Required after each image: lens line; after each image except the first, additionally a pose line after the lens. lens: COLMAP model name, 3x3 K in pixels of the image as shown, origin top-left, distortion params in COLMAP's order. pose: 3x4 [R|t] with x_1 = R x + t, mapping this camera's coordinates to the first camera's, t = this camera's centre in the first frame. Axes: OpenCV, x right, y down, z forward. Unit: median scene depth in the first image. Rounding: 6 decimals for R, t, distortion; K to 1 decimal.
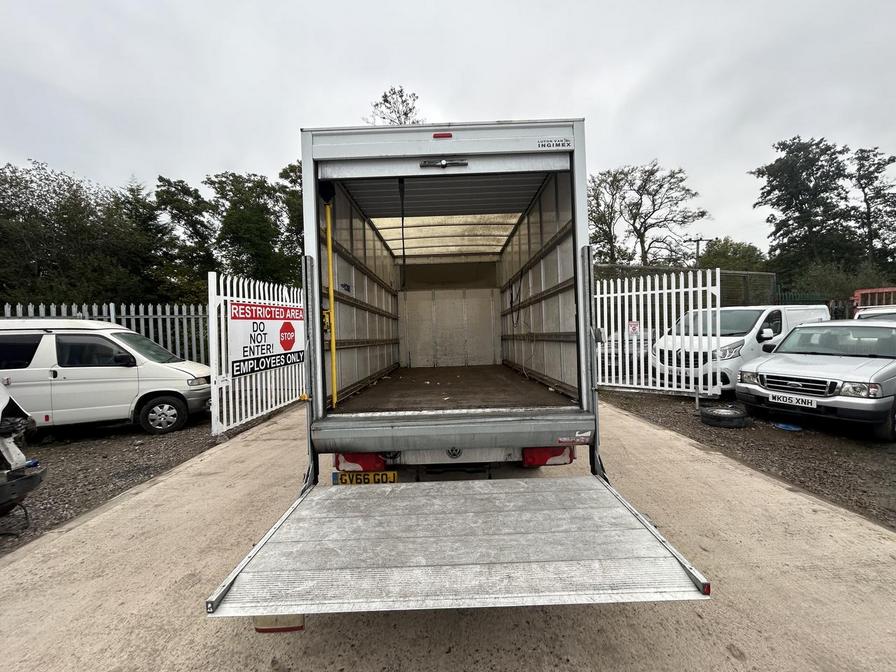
lens RADIAL K [[365.0, 0, 451.2], [0, 365.0, 340.5], [0, 0, 1]] dist [0.003059, -0.000786]
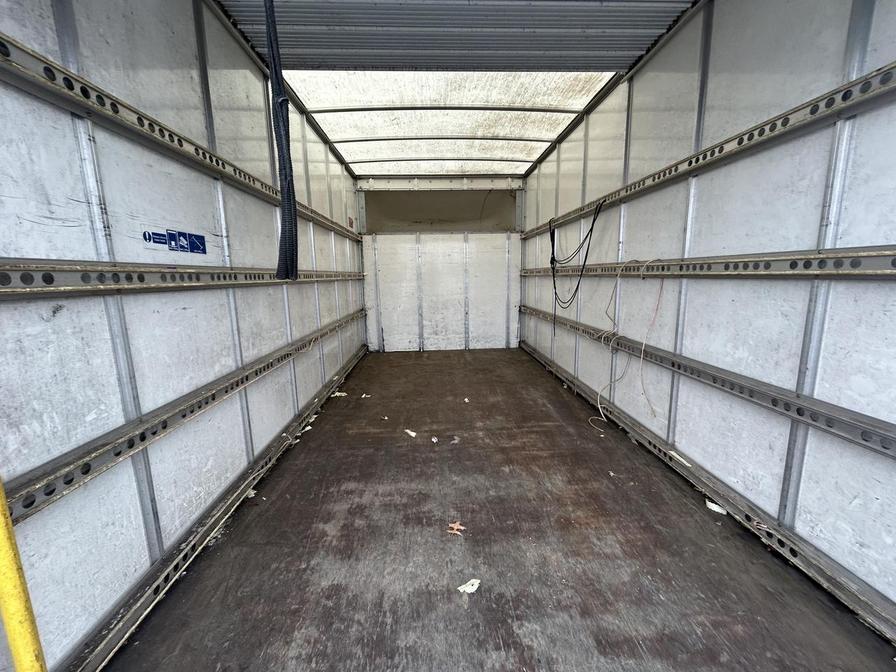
lens RADIAL K [[365.0, 0, 444.9], [0, 365.0, 337.7], [0, 0, 1]] dist [0.003059, -0.000786]
pose [[0.998793, 0.006026, 0.048741, -0.032832], [-0.014173, 0.985585, 0.168584, -0.067311], [-0.047022, -0.169071, 0.984481, 0.337226]]
